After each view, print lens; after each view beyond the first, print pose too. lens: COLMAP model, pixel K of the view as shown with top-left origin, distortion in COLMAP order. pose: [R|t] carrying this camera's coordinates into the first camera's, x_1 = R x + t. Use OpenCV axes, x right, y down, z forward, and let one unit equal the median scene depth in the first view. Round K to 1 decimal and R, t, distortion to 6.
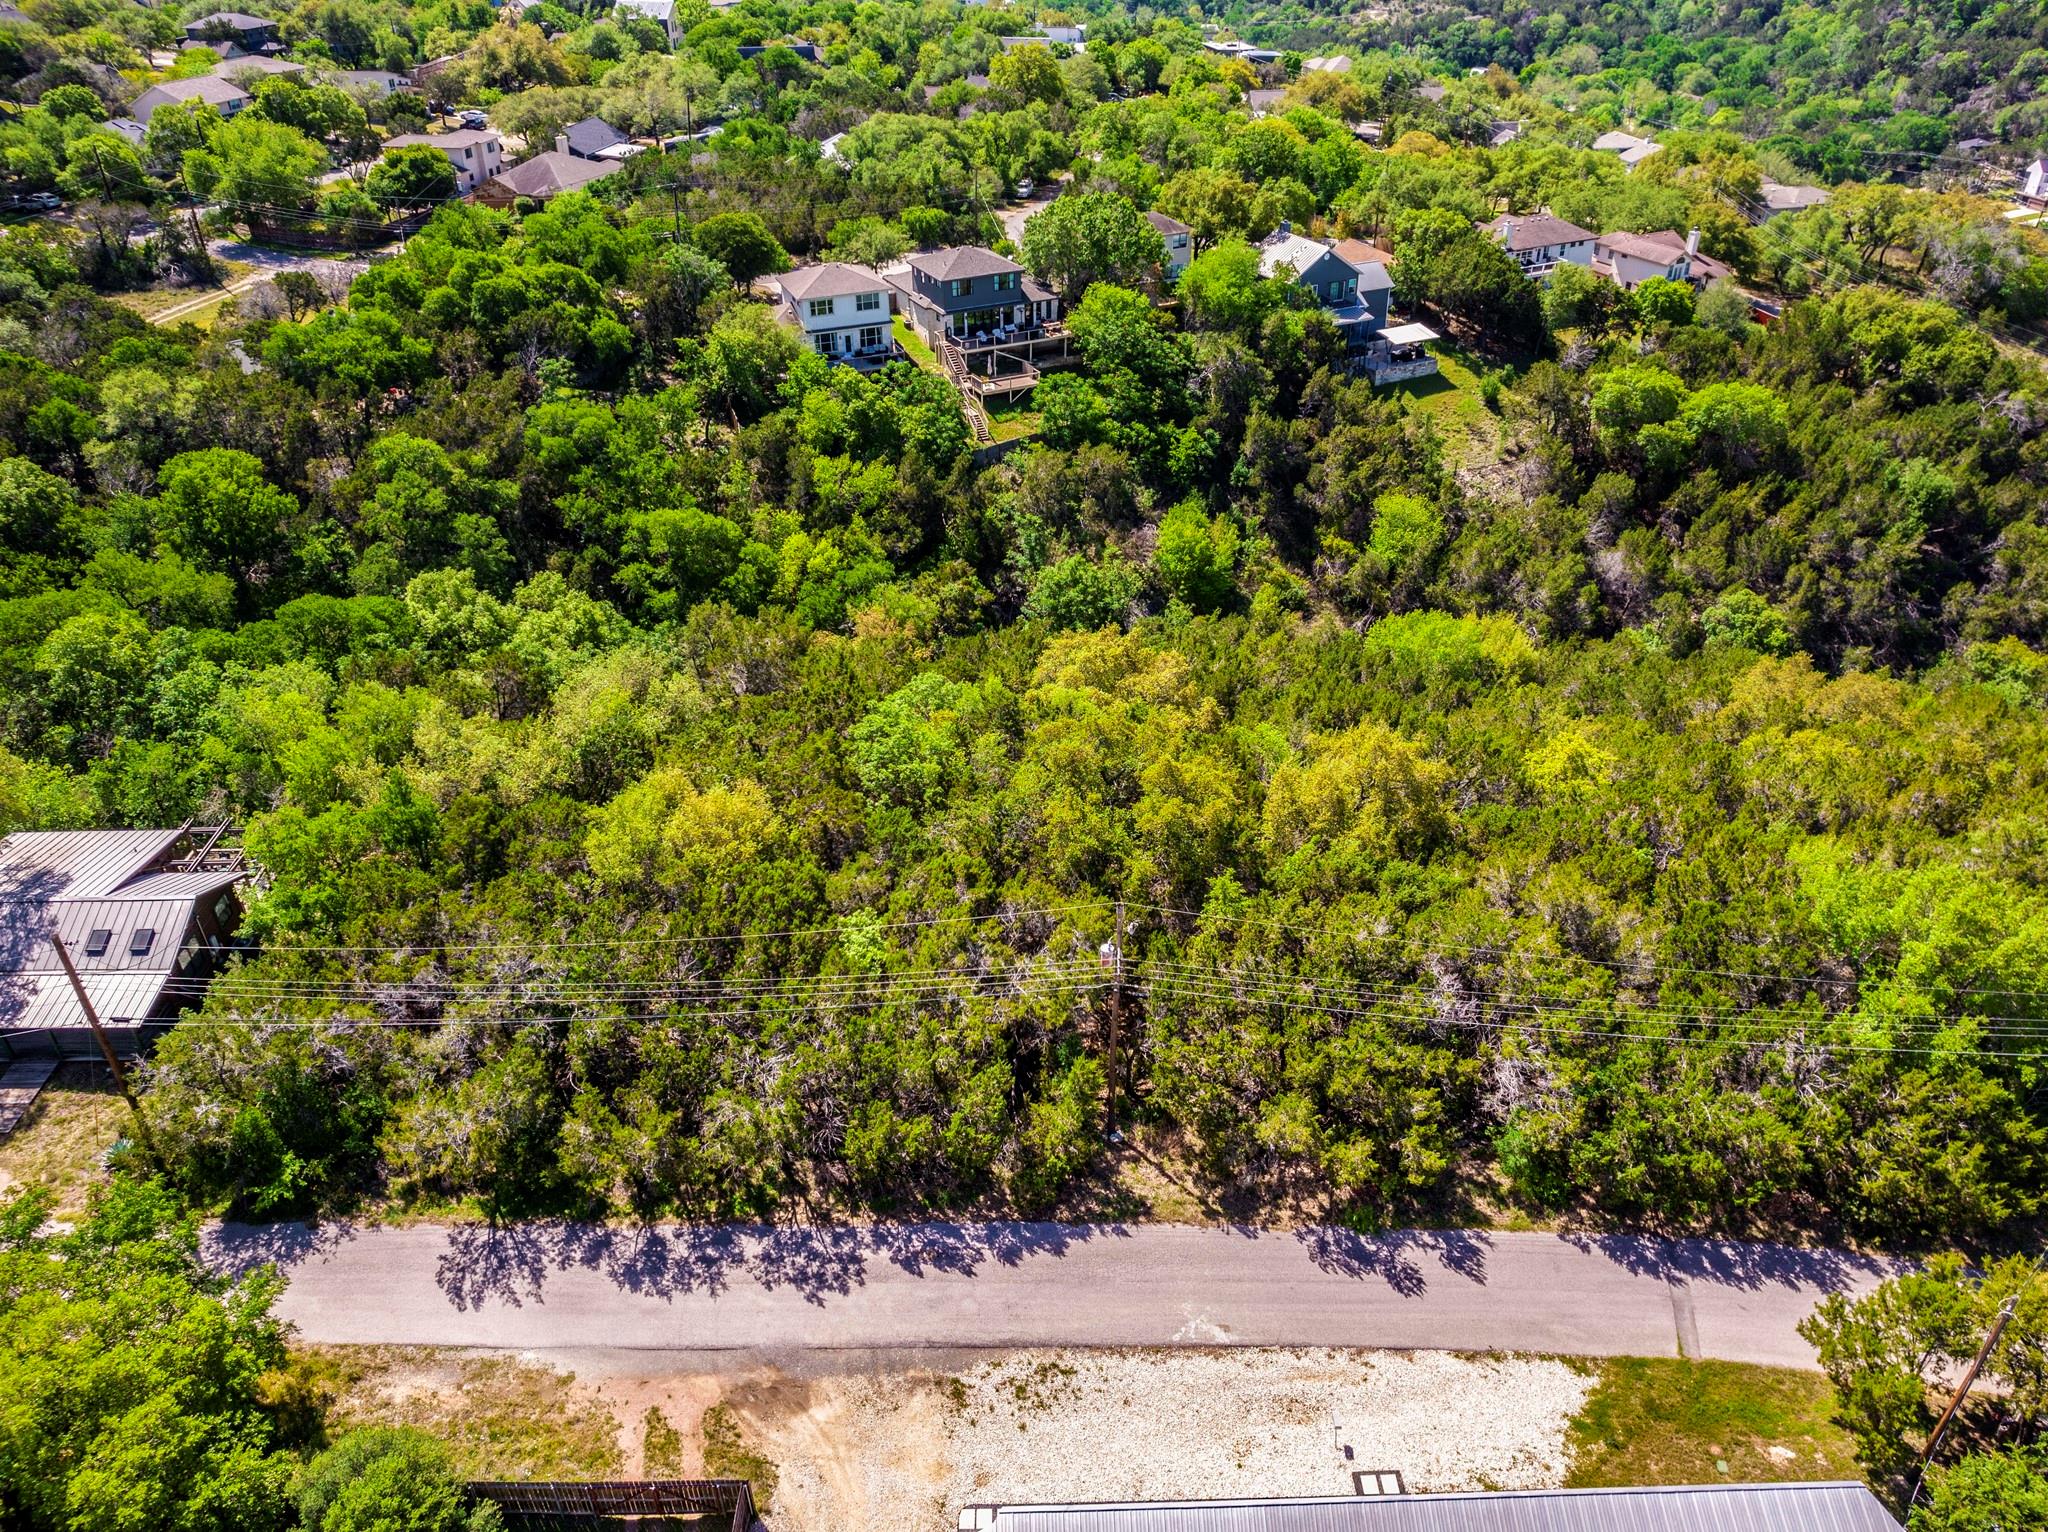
lens RADIAL K [[1511.6, 0, 1024.0], [0, 1511.6, 766.0], [0, 0, 1]] dist [-0.083287, 0.079454]
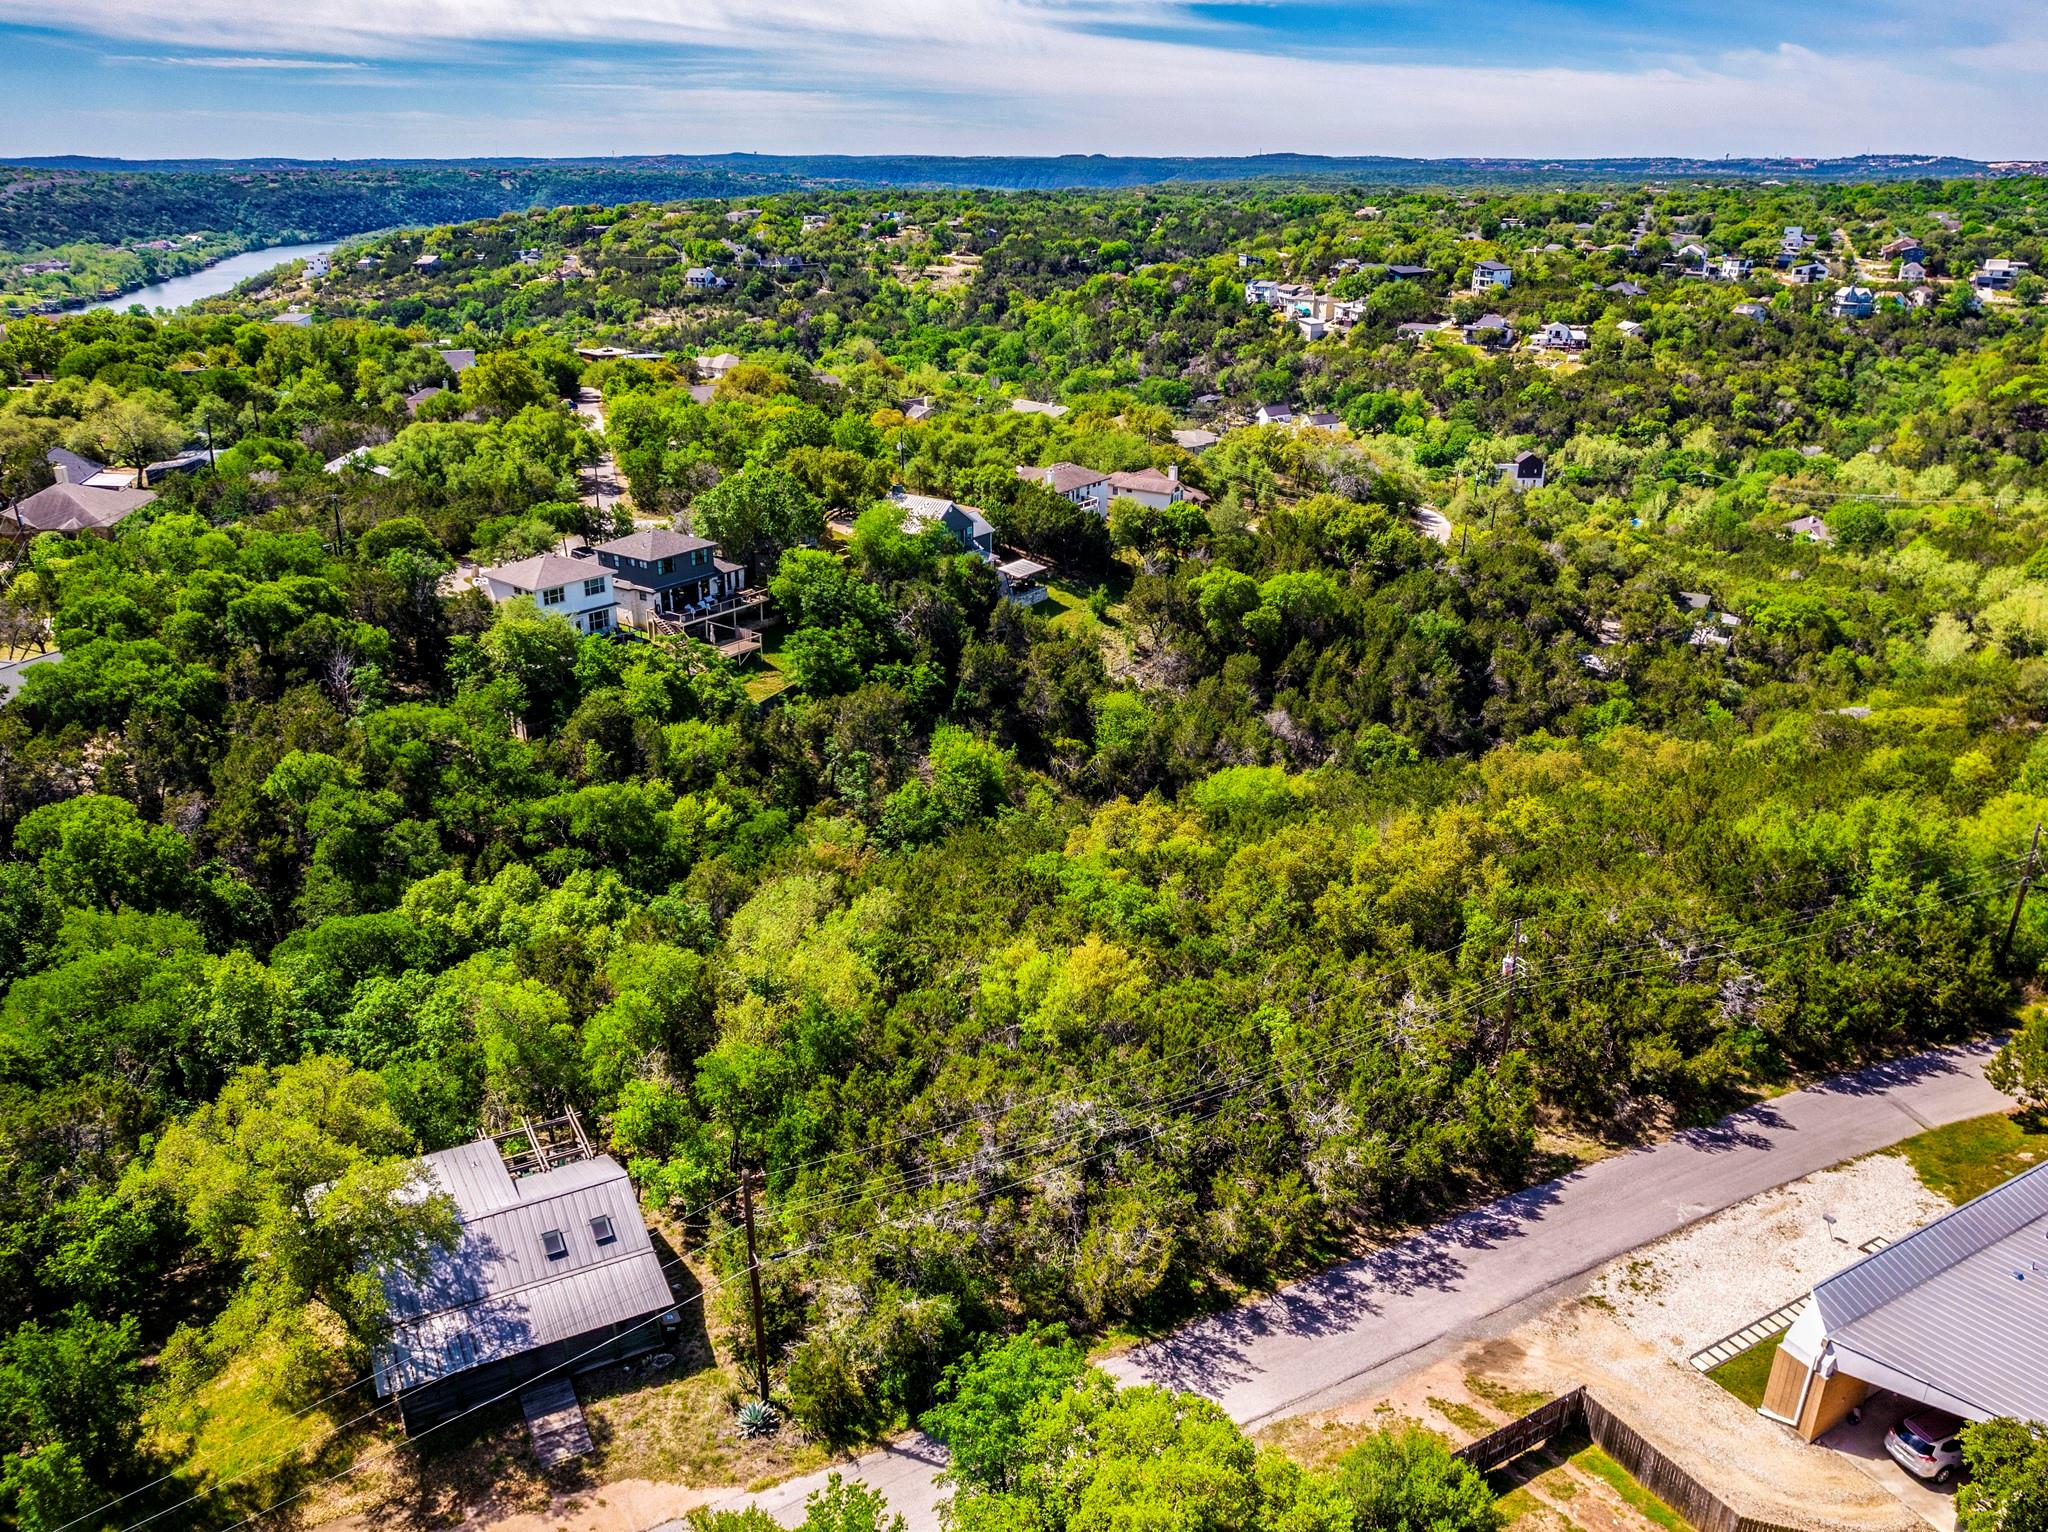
lens RADIAL K [[1551.7, 0, 1024.0], [0, 1551.7, 766.0], [0, 0, 1]] dist [-0.054255, -0.003906]
pose [[0.878410, -0.158640, 0.450810, -0.330333], [0.240687, 0.961786, -0.130530, 0.012321], [-0.412875, 0.223163, 0.883025, -0.012143]]
